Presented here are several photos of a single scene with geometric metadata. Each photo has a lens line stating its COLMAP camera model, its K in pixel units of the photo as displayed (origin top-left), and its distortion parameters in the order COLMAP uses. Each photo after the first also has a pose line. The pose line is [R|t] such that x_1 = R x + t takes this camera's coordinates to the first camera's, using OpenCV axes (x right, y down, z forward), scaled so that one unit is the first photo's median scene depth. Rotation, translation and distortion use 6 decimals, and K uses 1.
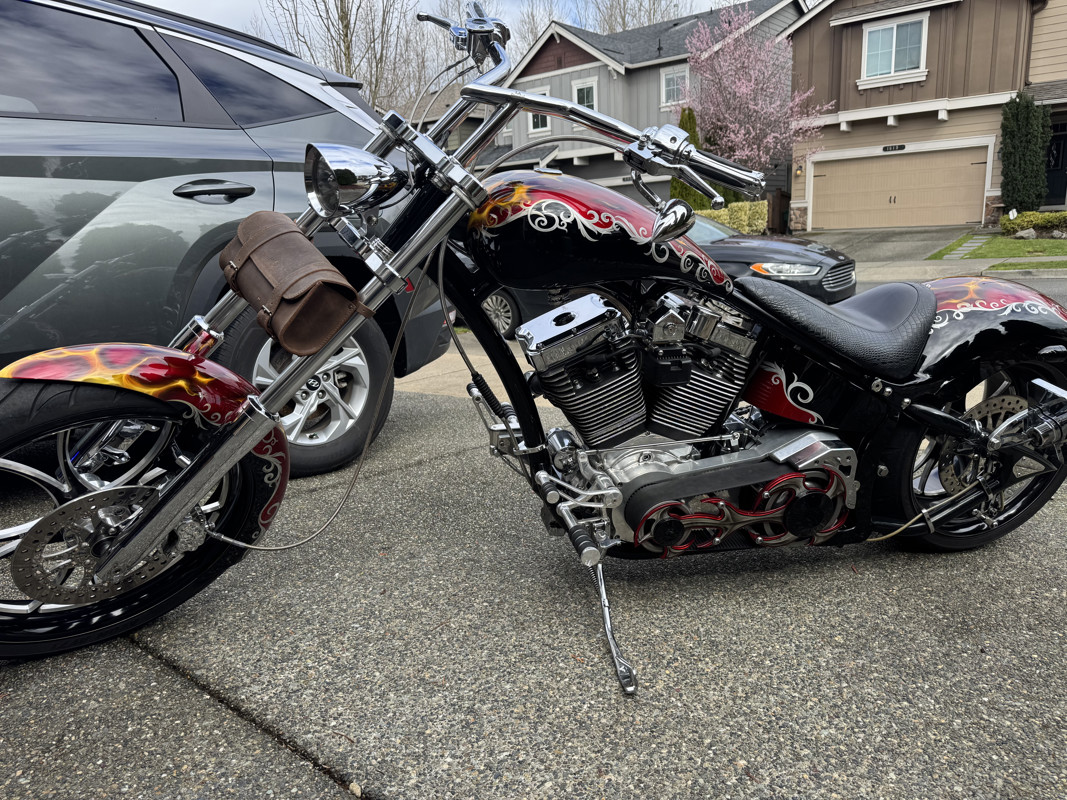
lens RADIAL K [[774.0, 0, 533.5], [0, 774.0, 400.0], [0, 0, 1]] dist [-0.007662, -0.006189]
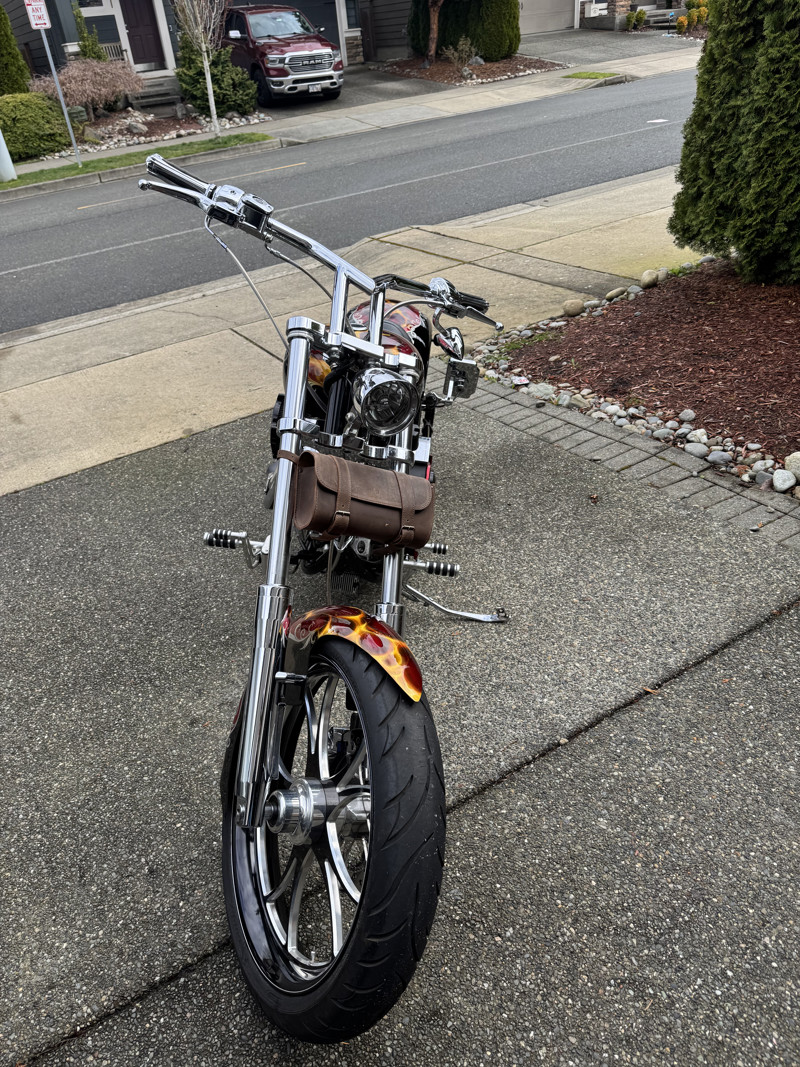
lens RADIAL K [[755.9, 0, 400.0], [0, 755.9, 533.5], [0, 0, 1]] dist [0.119198, -0.166865]
pose [[0.336288, -0.505399, 0.794658, -0.087394], [0.273108, 0.859878, 0.431303, -0.041965], [-0.901289, 0.071986, 0.427196, 0.035323]]
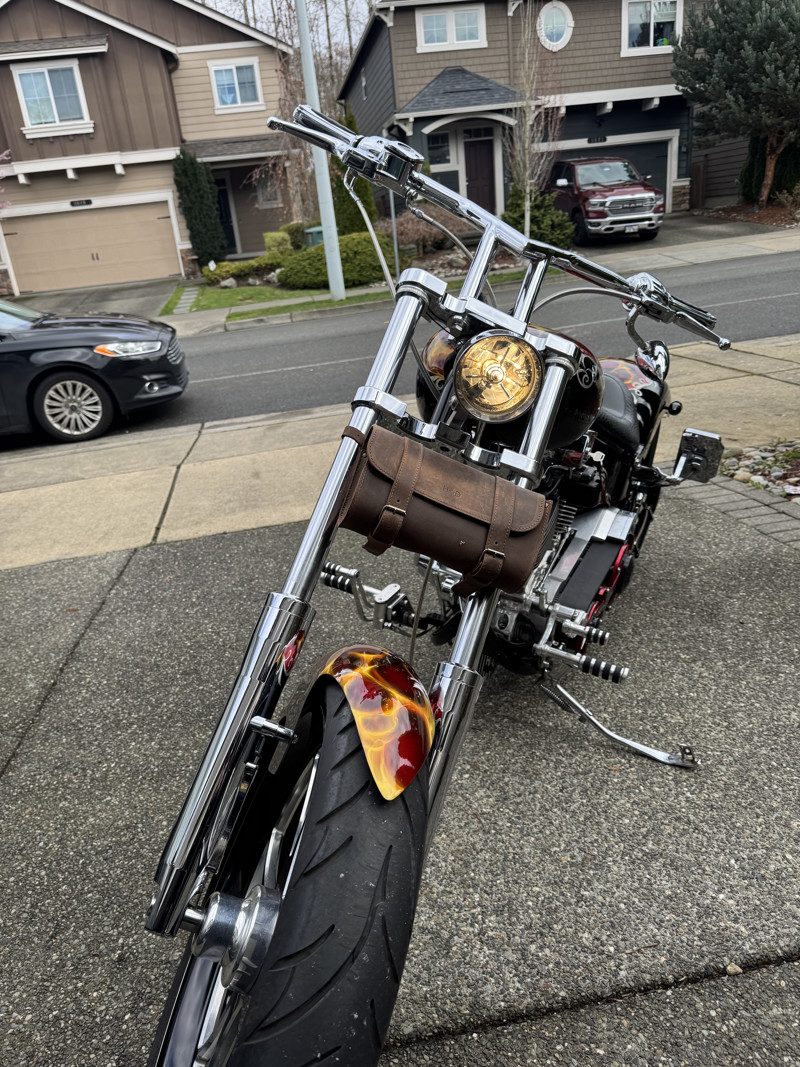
lens RADIAL K [[764.3, 0, 393.8], [0, 764.3, 534.7], [0, 0, 1]] dist [0.029099, -0.041138]
pose [[0.670075, -0.294904, 0.681198, -0.064531], [0.225101, 0.955210, 0.192103, -0.021095], [-0.707339, 0.024615, 0.706445, 0.035558]]
